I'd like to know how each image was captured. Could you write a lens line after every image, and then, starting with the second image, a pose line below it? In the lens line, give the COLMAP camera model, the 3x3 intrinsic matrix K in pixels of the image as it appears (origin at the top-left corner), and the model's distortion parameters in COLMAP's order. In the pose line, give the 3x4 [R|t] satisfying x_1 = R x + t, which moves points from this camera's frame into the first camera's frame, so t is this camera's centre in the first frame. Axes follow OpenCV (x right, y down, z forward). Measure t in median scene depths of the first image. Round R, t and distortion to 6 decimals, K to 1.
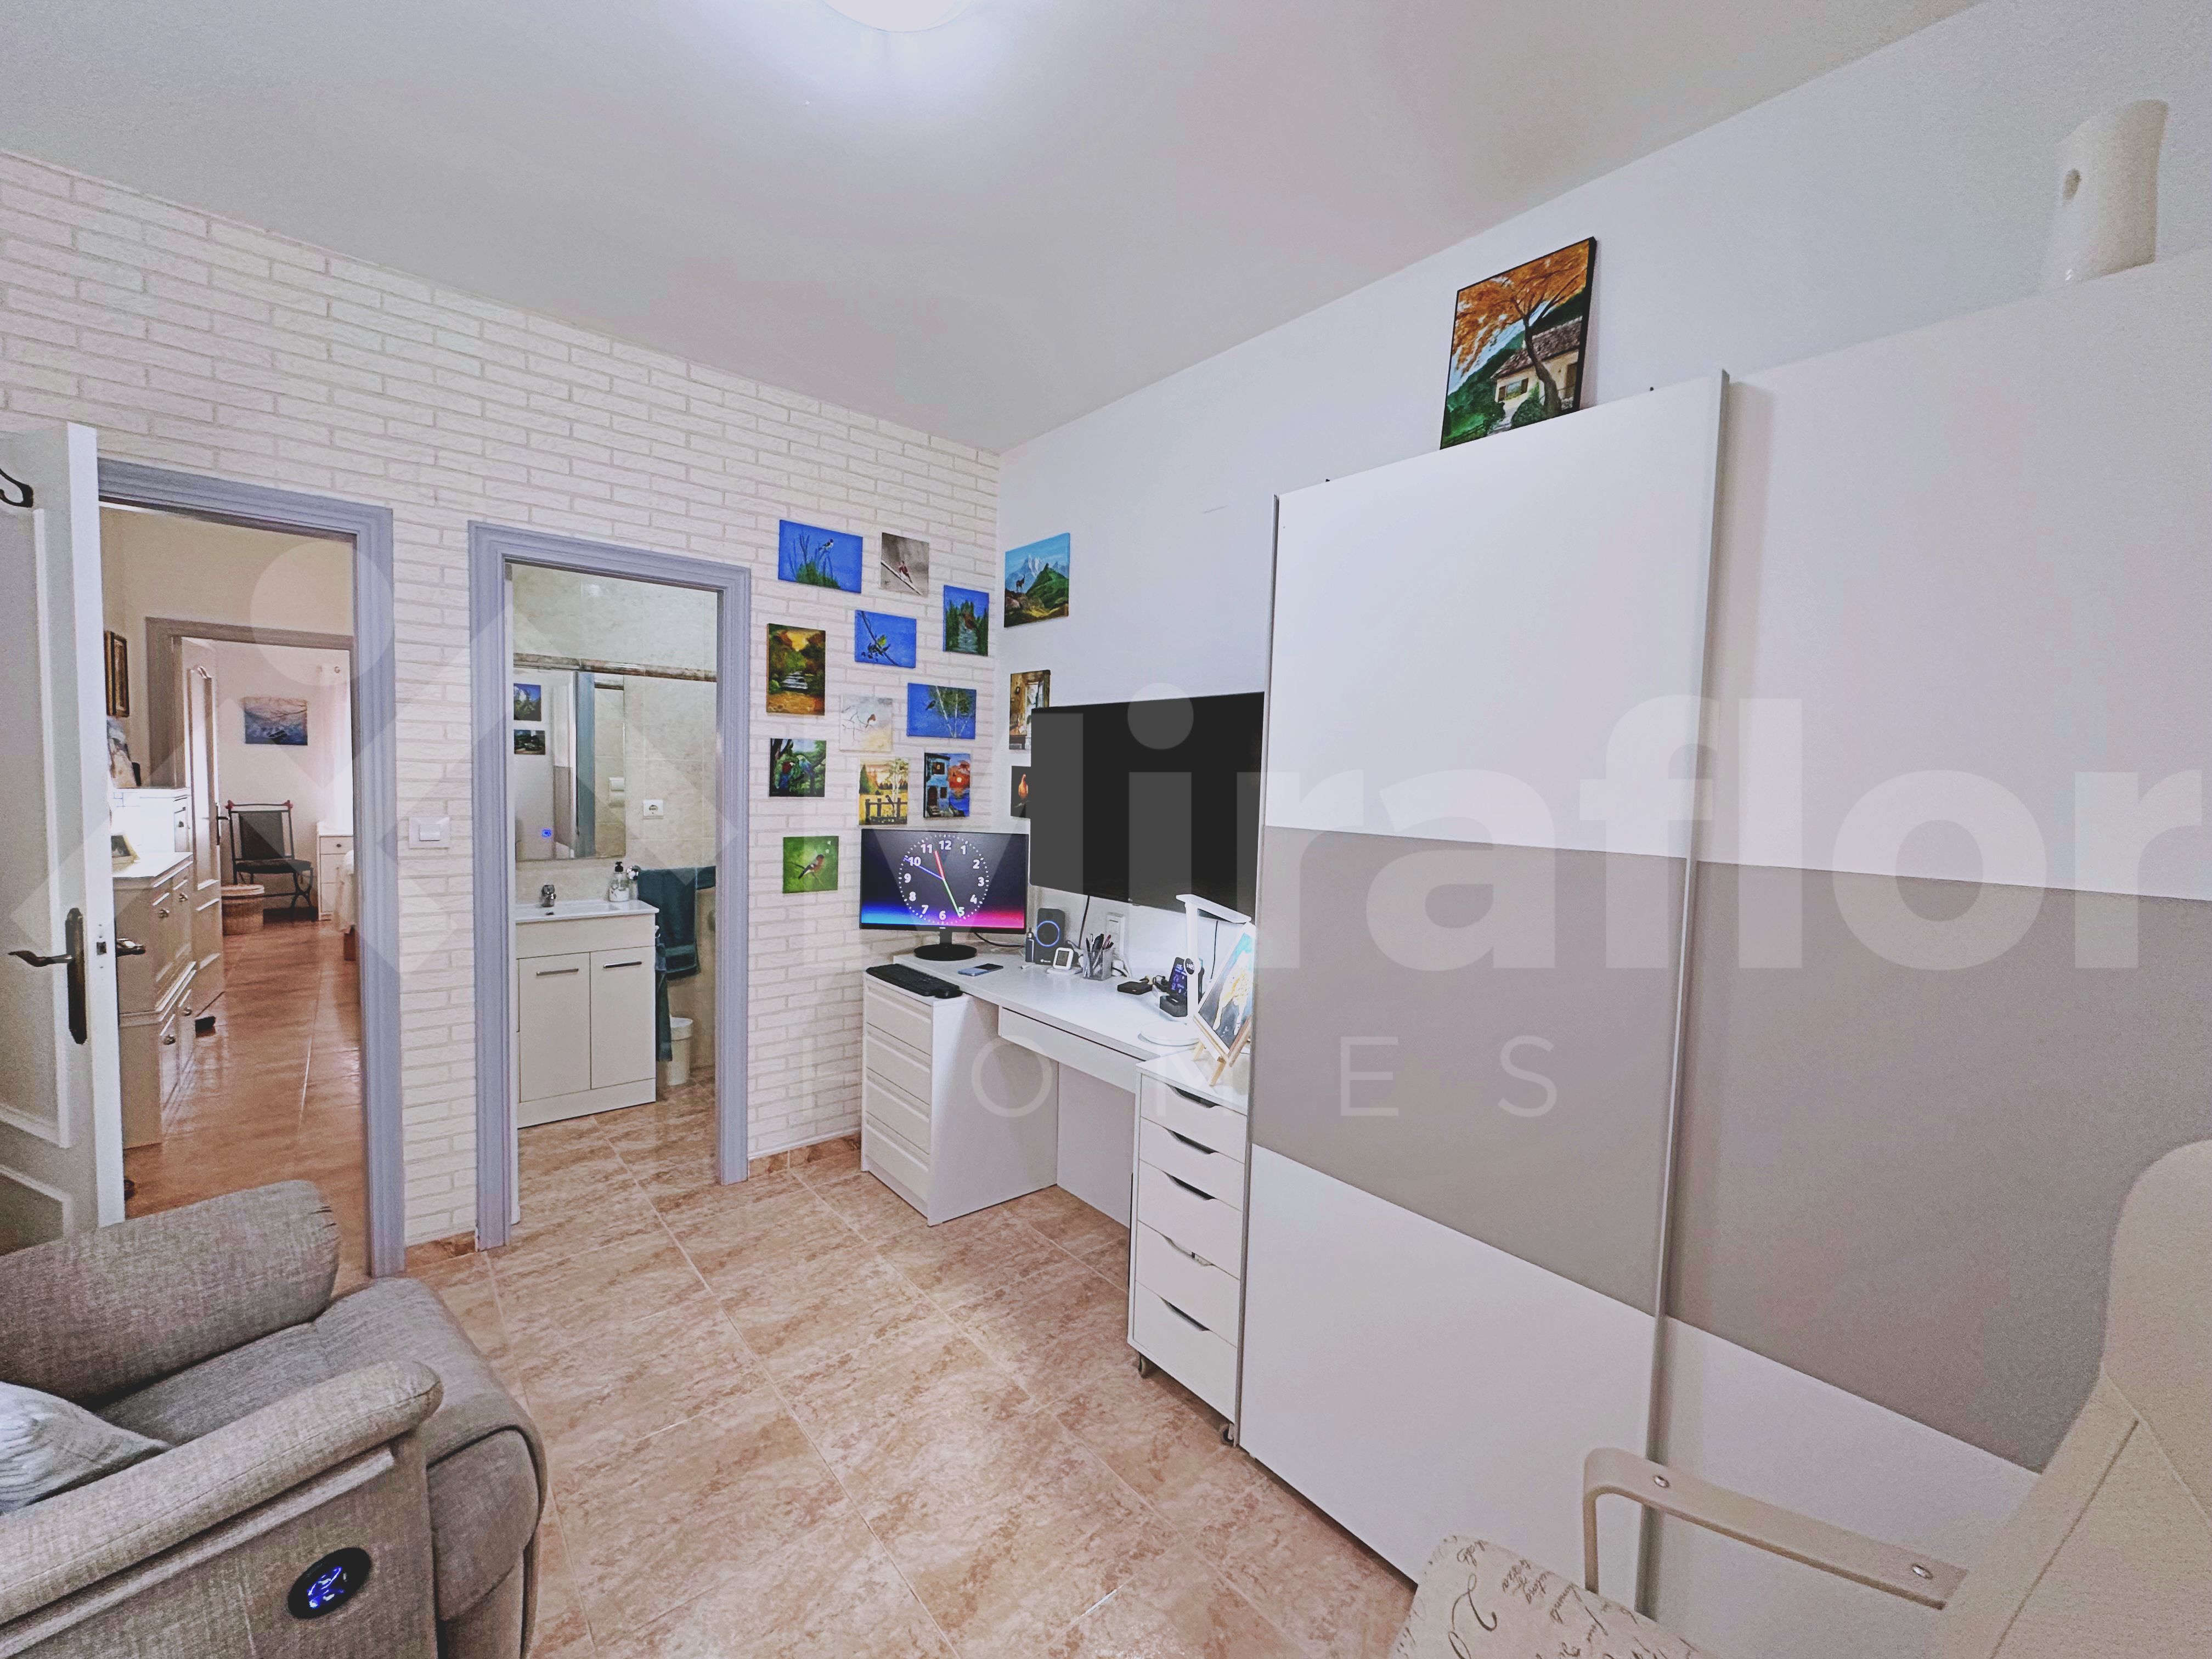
lens RADIAL K [[889.6, 0, 1103.8], [0, 889.6, 828.4], [0, 0, 1]] dist [-0.003784, 0.001362]
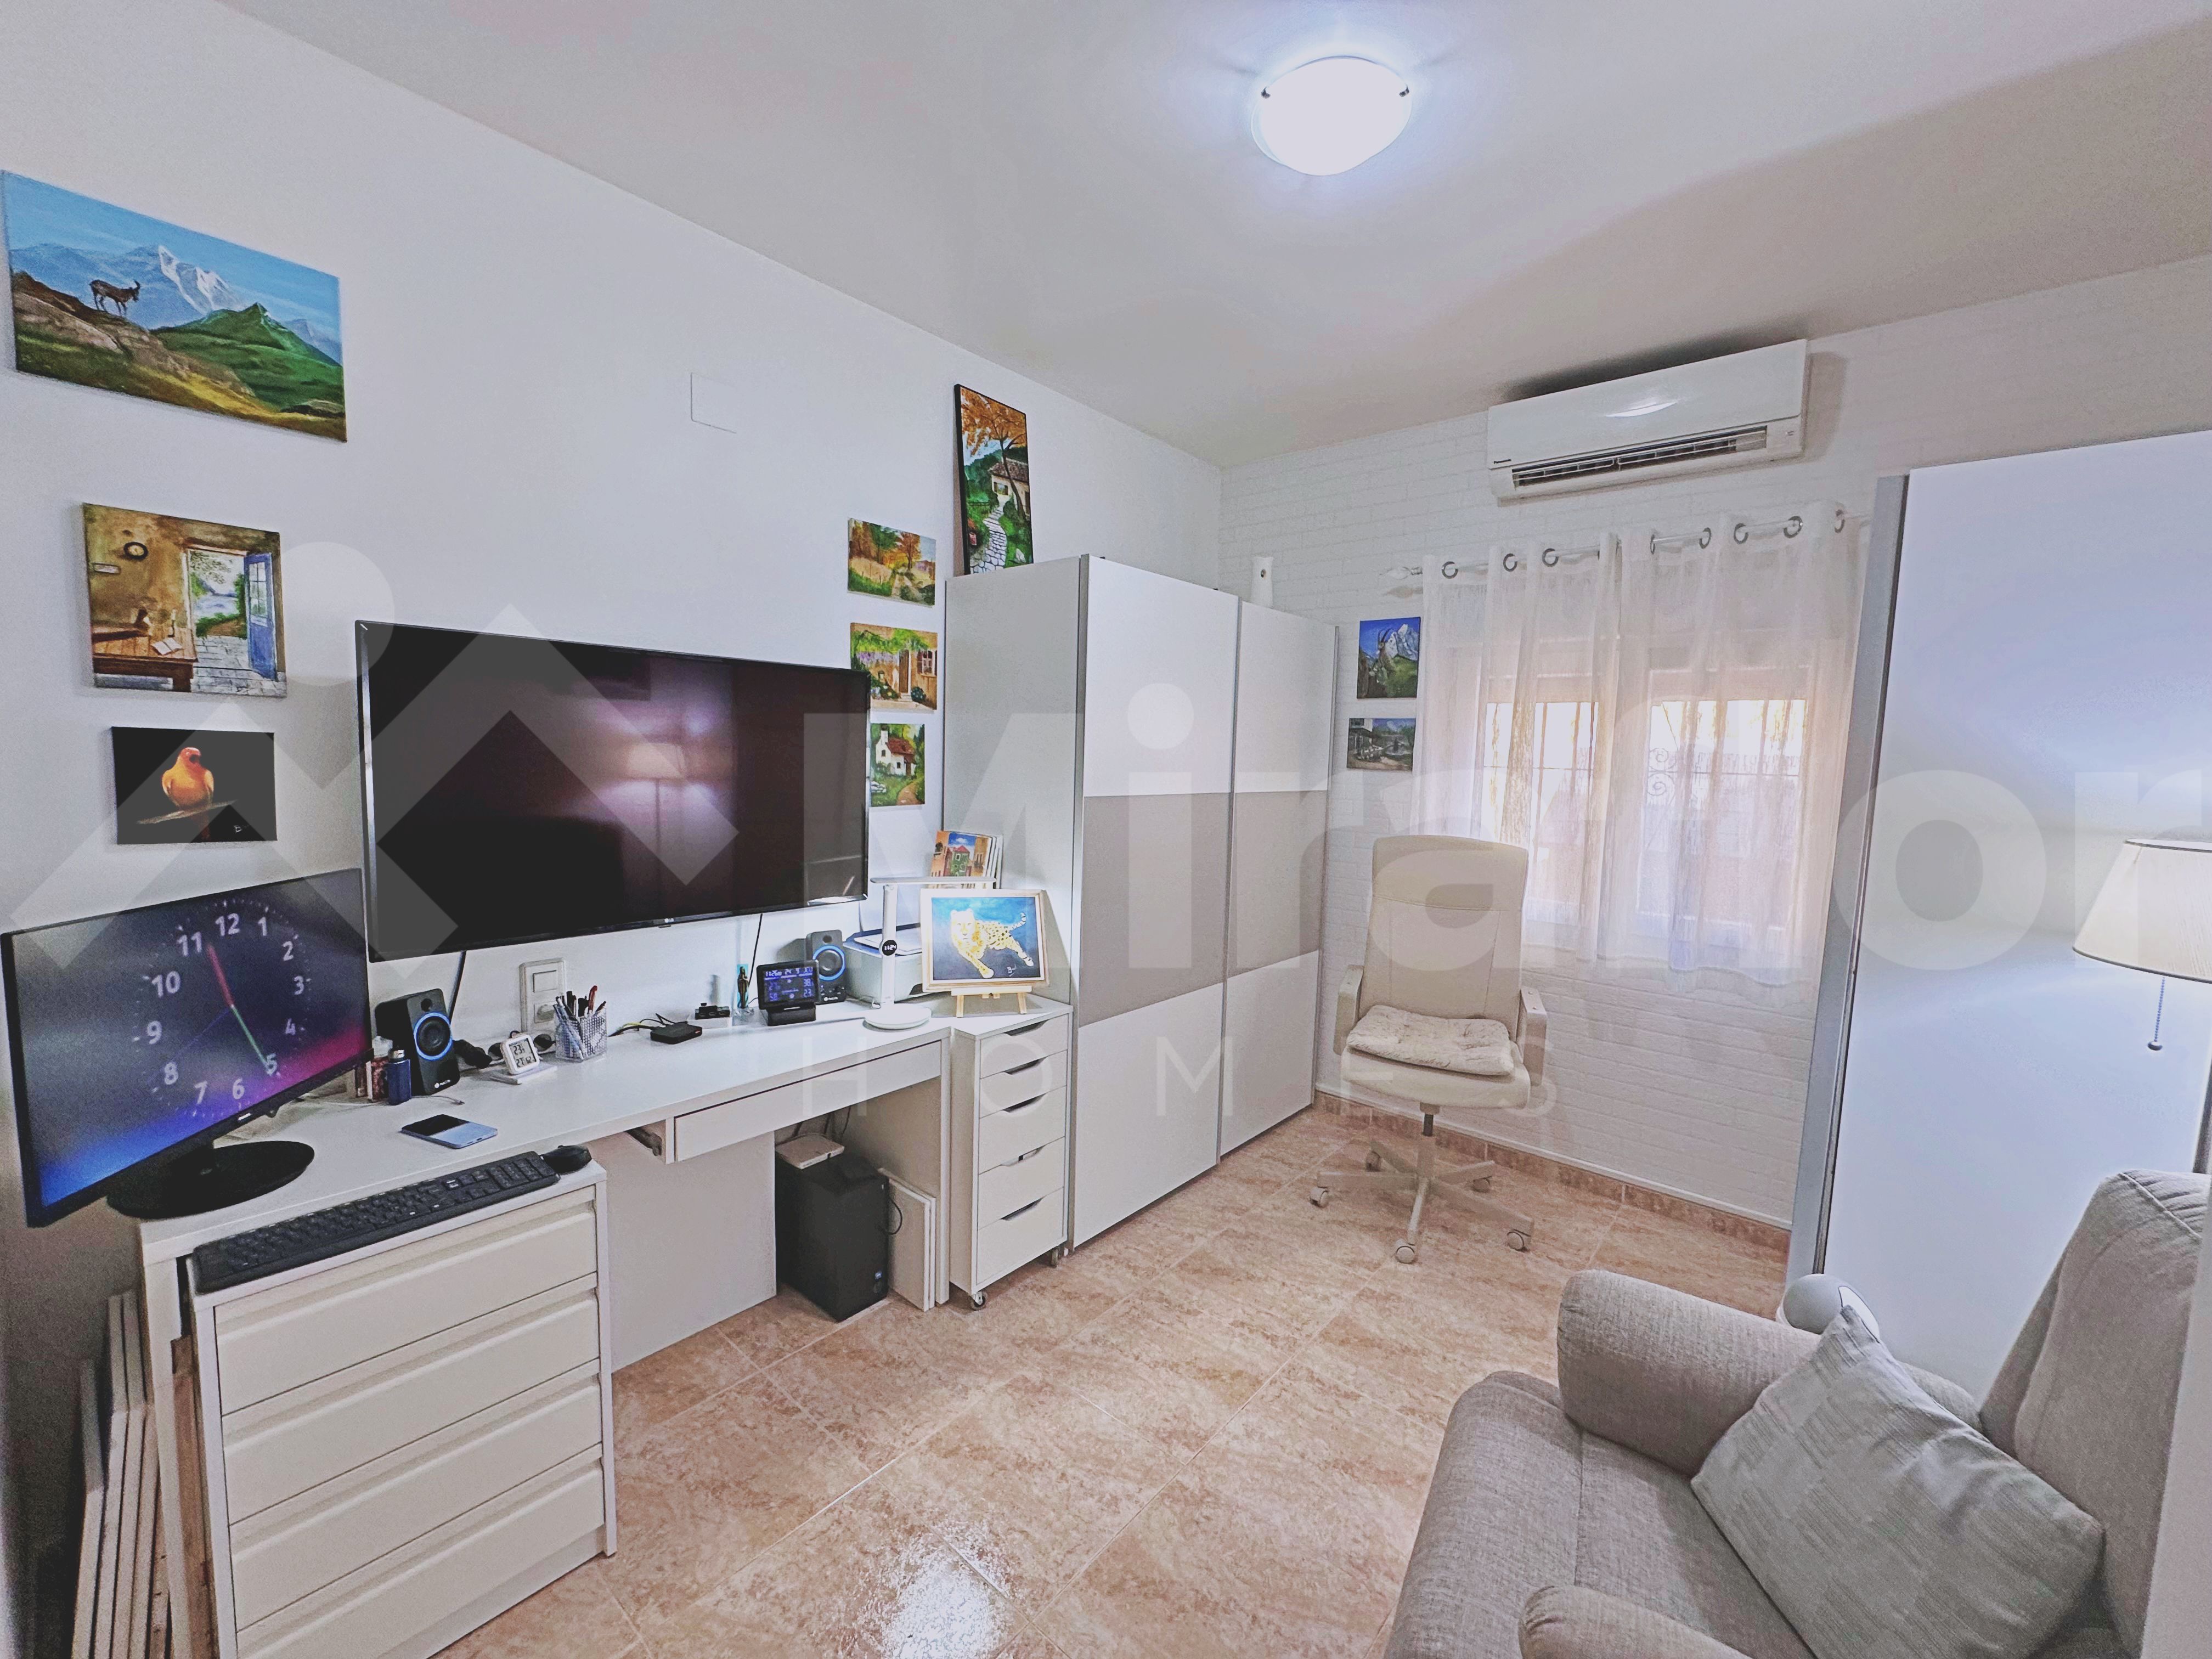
lens RADIAL K [[889.6, 0, 1103.8], [0, 889.6, 828.4], [0, 0, 1]] dist [-0.003784, 0.001362]
pose [[-0.155777, -0.116687, 0.980876, -0.895107], [0.026791, 0.992134, 0.122281, -0.092033], [-0.987429, 0.045327, -0.151425, 0.898486]]
